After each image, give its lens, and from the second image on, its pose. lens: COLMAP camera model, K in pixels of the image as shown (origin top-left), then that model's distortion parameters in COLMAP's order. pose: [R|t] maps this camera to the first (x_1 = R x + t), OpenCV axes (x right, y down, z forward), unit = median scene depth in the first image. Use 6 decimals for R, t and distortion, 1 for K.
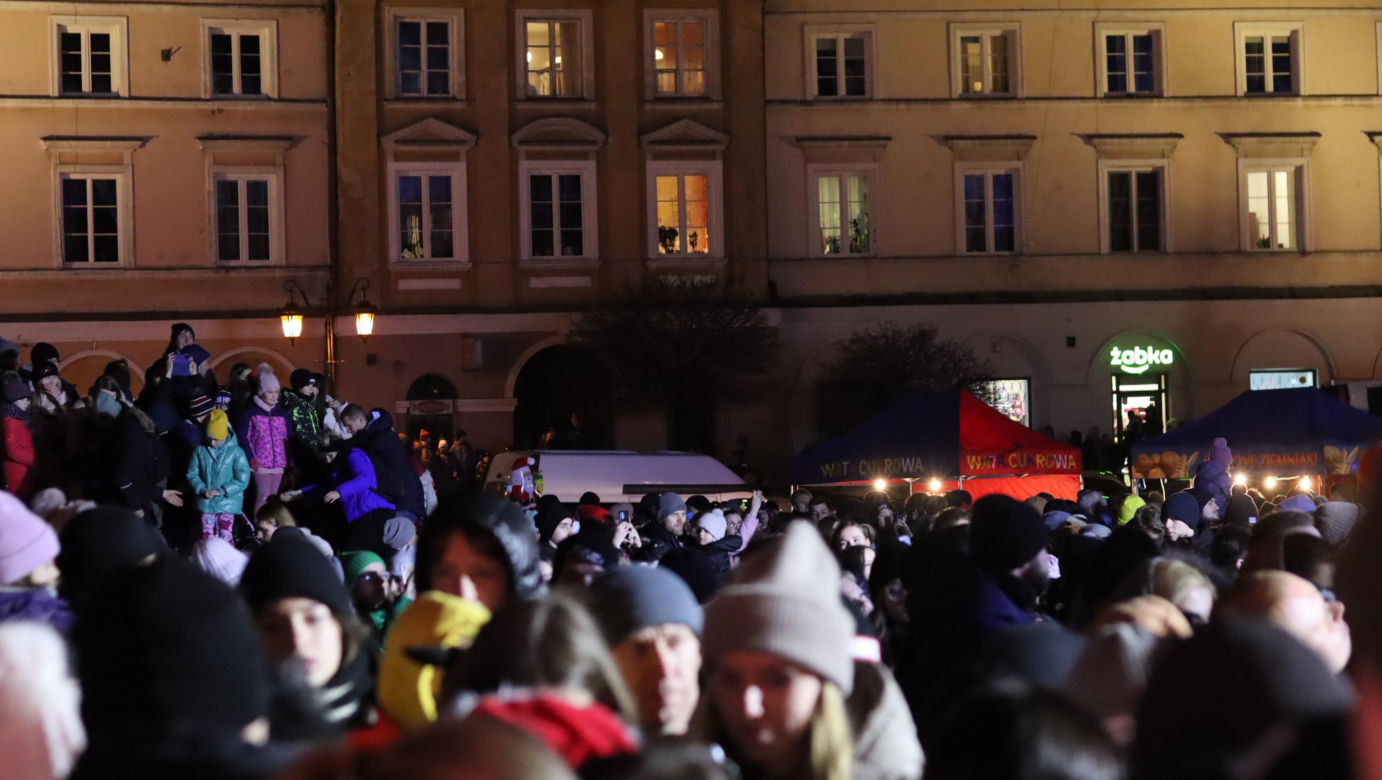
lens RADIAL K [[3223.3, 0, 691.0], [0, 3223.3, 390.0], [0, 0, 1]] dist [-0.074354, -0.160358]
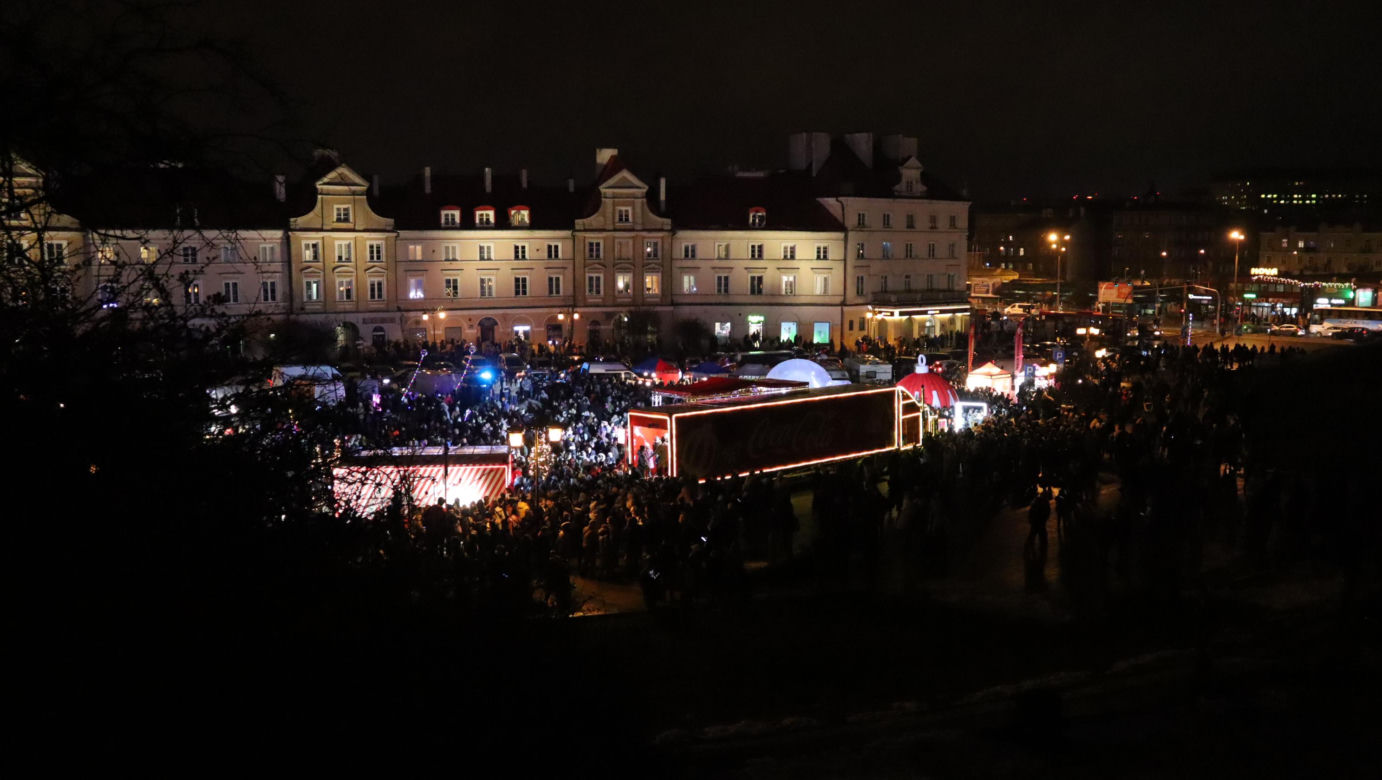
lens RADIAL K [[1179.0, 0, 691.0], [0, 1179.0, 390.0], [0, 0, 1]] dist [-0.059459, 0.004903]
pose [[0.997434, 0.036715, -0.061458, 0.154801], [-0.027893, 0.989941, 0.138702, -0.136120], [0.065932, -0.136632, 0.988425, -0.629488]]
